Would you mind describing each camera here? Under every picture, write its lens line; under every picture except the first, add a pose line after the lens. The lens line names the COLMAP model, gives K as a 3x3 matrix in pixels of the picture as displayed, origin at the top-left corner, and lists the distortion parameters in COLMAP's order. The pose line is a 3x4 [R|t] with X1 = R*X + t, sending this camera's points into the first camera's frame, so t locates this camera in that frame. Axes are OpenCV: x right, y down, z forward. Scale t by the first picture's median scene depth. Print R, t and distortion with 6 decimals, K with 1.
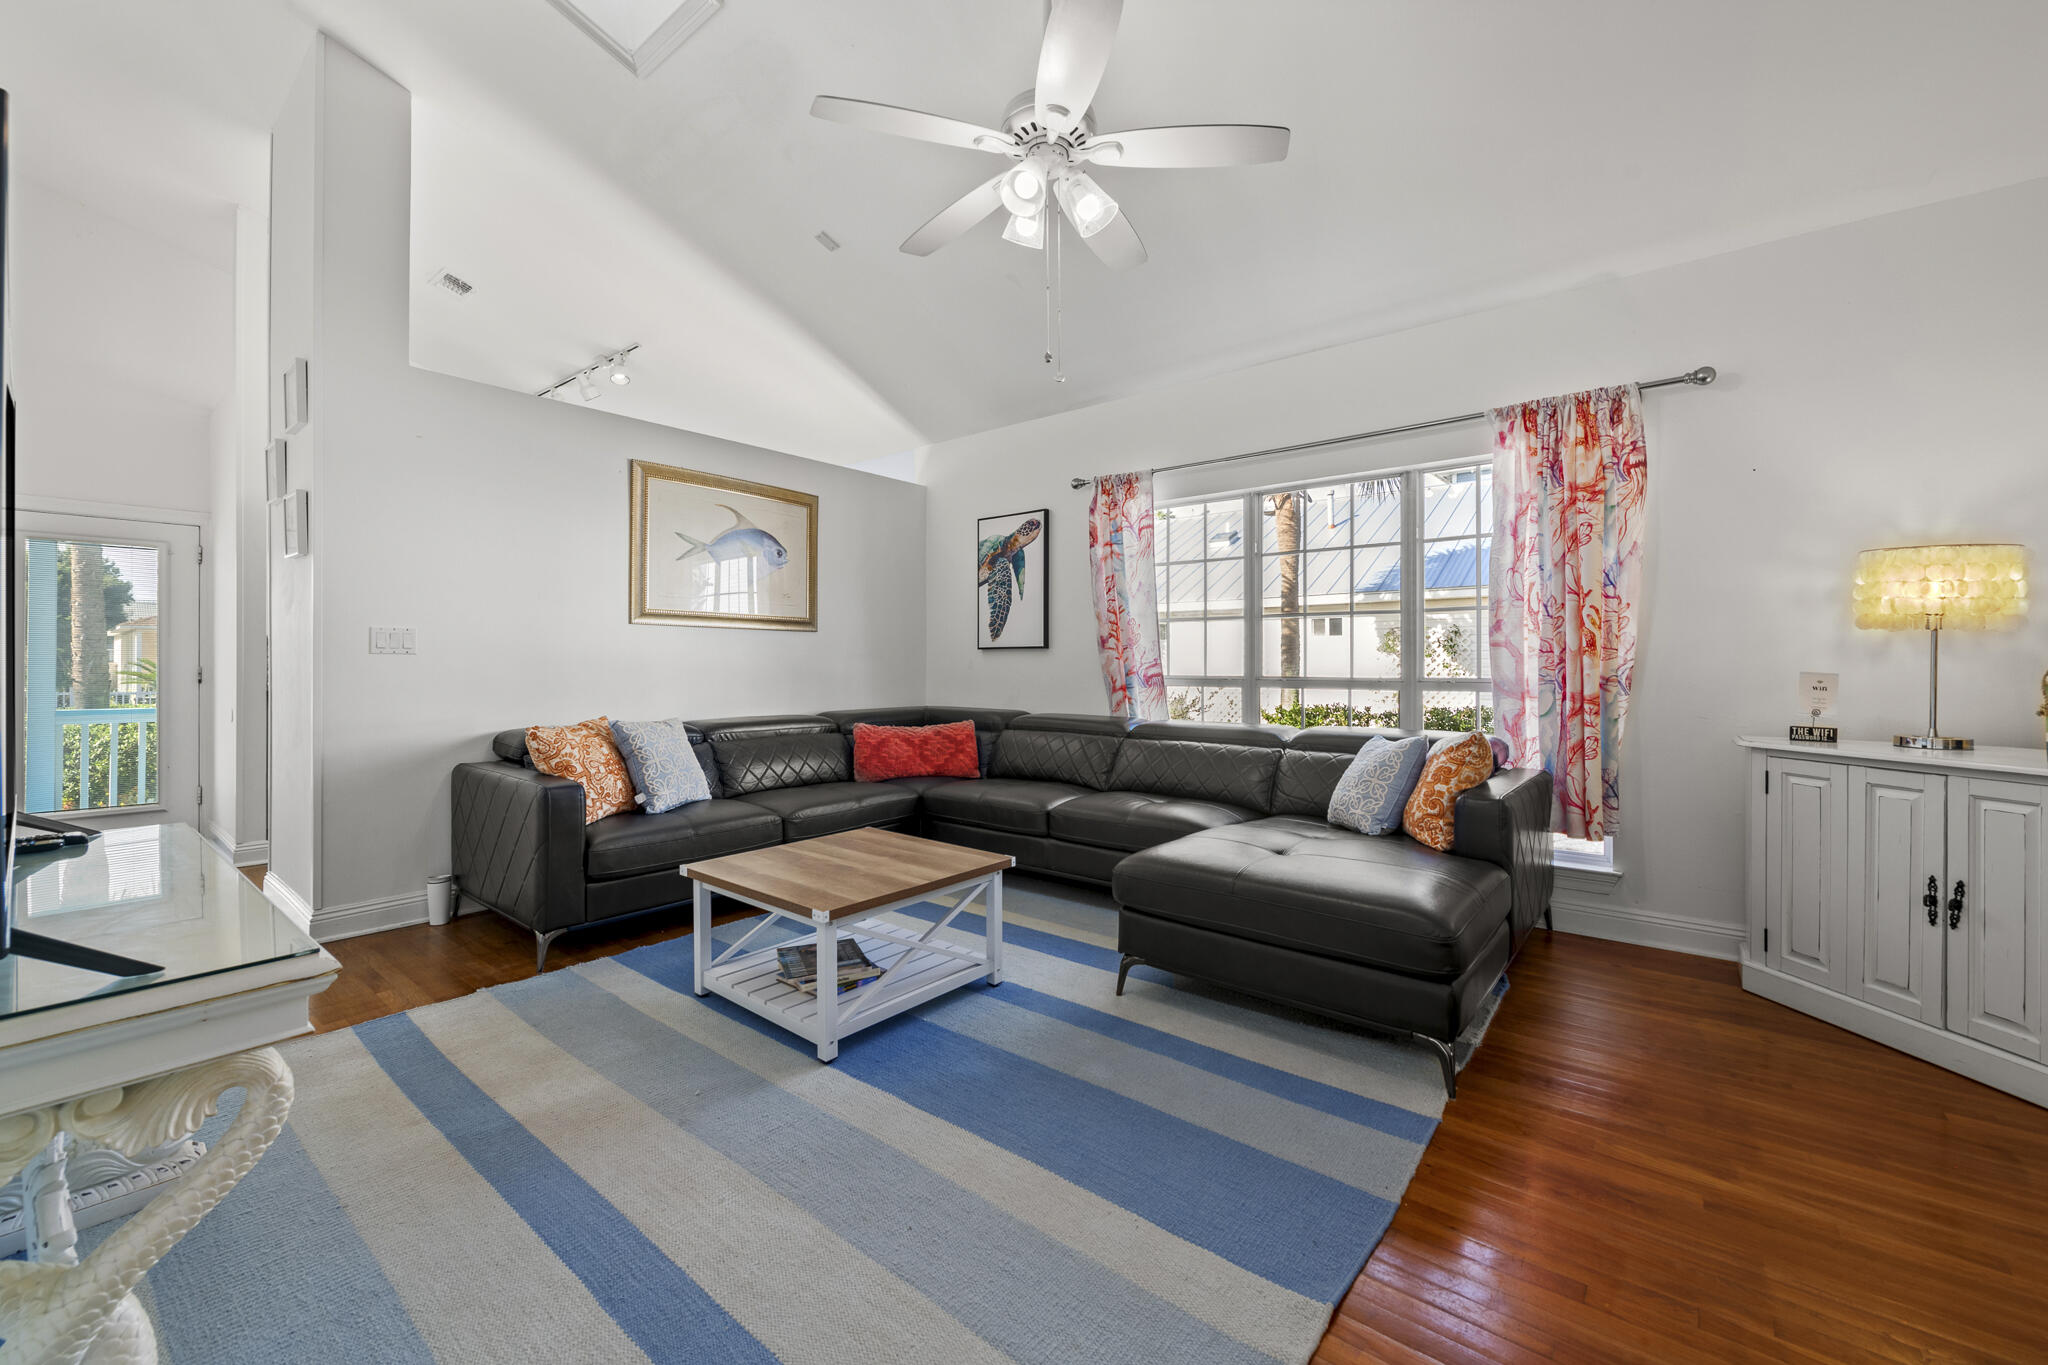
lens RADIAL K [[811.5, 0, 1023.3], [0, 811.5, 661.7], [0, 0, 1]] dist [-0.002330, 0.000197]
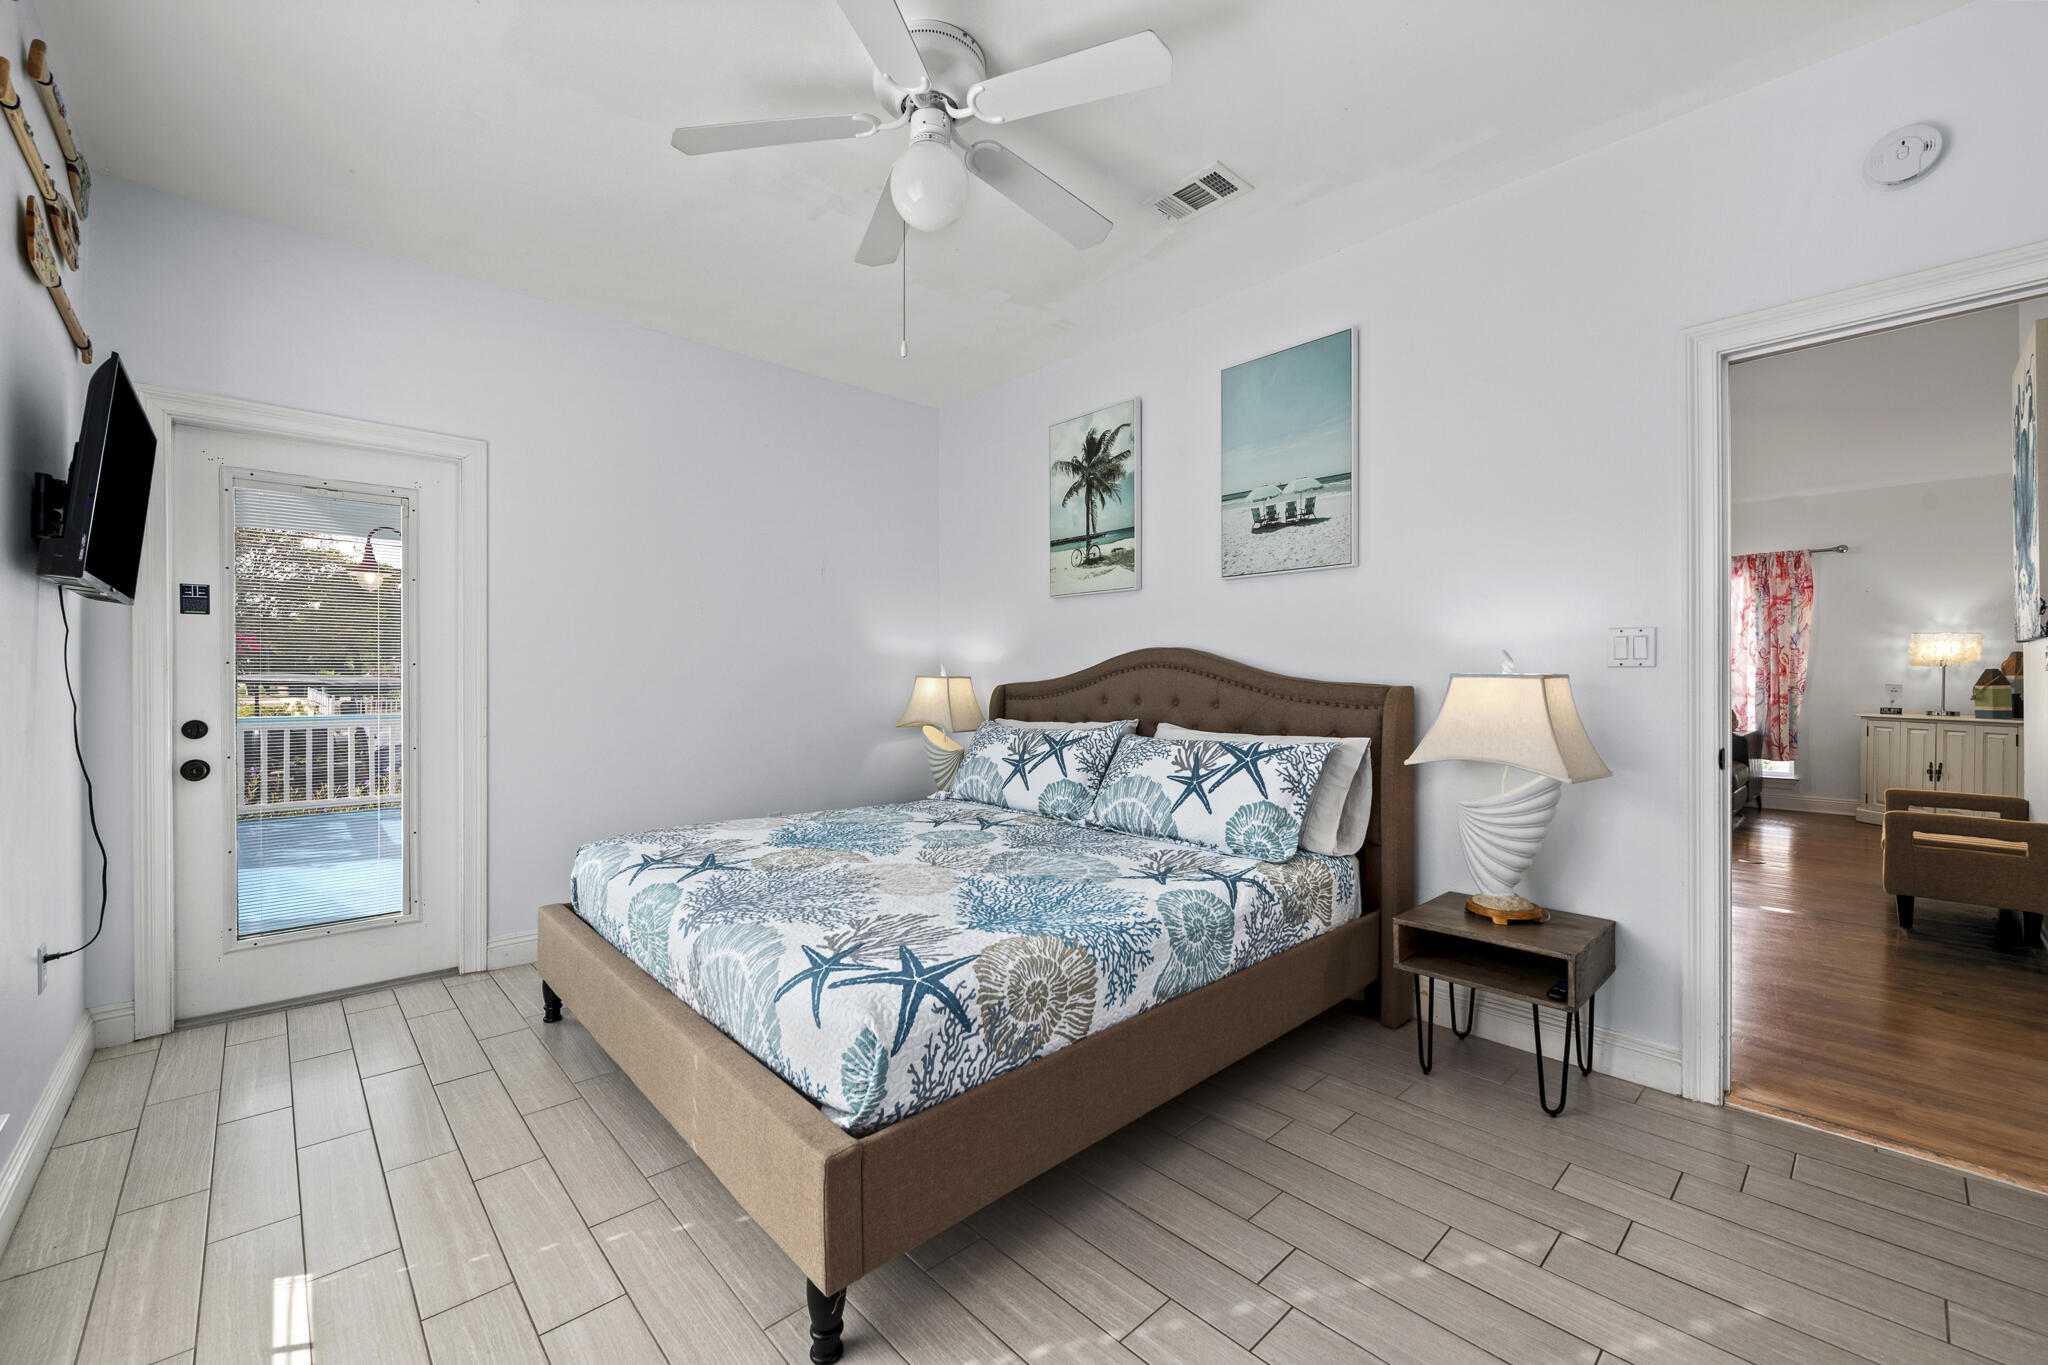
lens RADIAL K [[811.5, 0, 1026.0], [0, 811.5, 680.4], [0, 0, 1]] dist [-0.002330, 0.000197]
pose [[0.992106, 0.001409, -0.125394, -1.017535], [-0.000338, 0.999963, 0.008558, -0.014525], [0.125402, -0.008448, 0.992070, -1.374866]]
